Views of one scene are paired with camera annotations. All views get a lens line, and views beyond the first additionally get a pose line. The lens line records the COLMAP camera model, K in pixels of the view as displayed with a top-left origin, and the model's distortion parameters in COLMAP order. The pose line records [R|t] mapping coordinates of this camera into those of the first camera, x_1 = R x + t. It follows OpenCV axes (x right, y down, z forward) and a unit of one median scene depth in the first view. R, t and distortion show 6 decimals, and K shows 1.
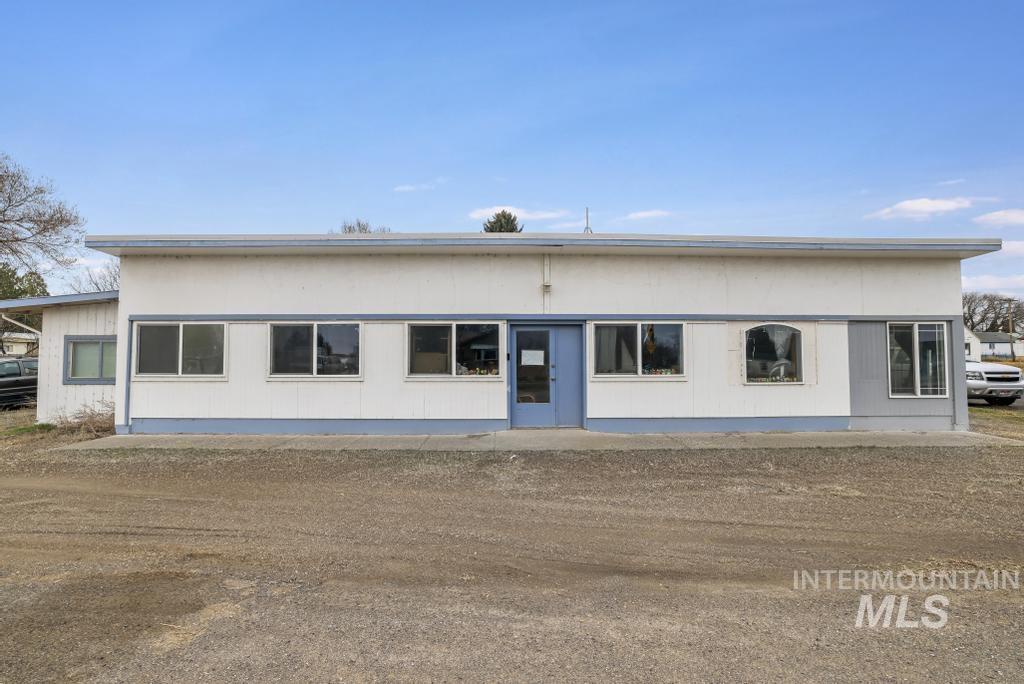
lens RADIAL K [[459.5, 0, 508.4], [0, 459.5, 363.0], [0, 0, 1]] dist [-0.049838, 0.025748]
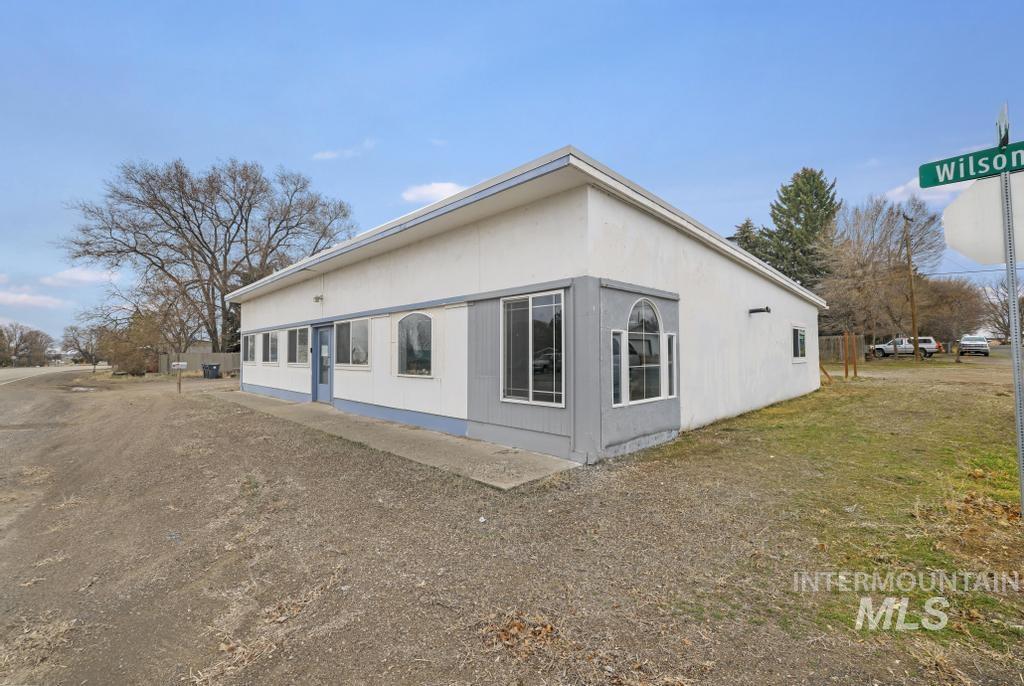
lens RADIAL K [[456.3, 0, 520.9], [0, 456.3, 358.1], [0, 0, 1]] dist [-0.001119, 0.000219]
pose [[0.668191, 0.003471, -0.743981, 1.430790], [-0.002408, 0.999994, 0.002502, 0.004658], [0.743985, 0.000120, 0.668196, 0.521054]]
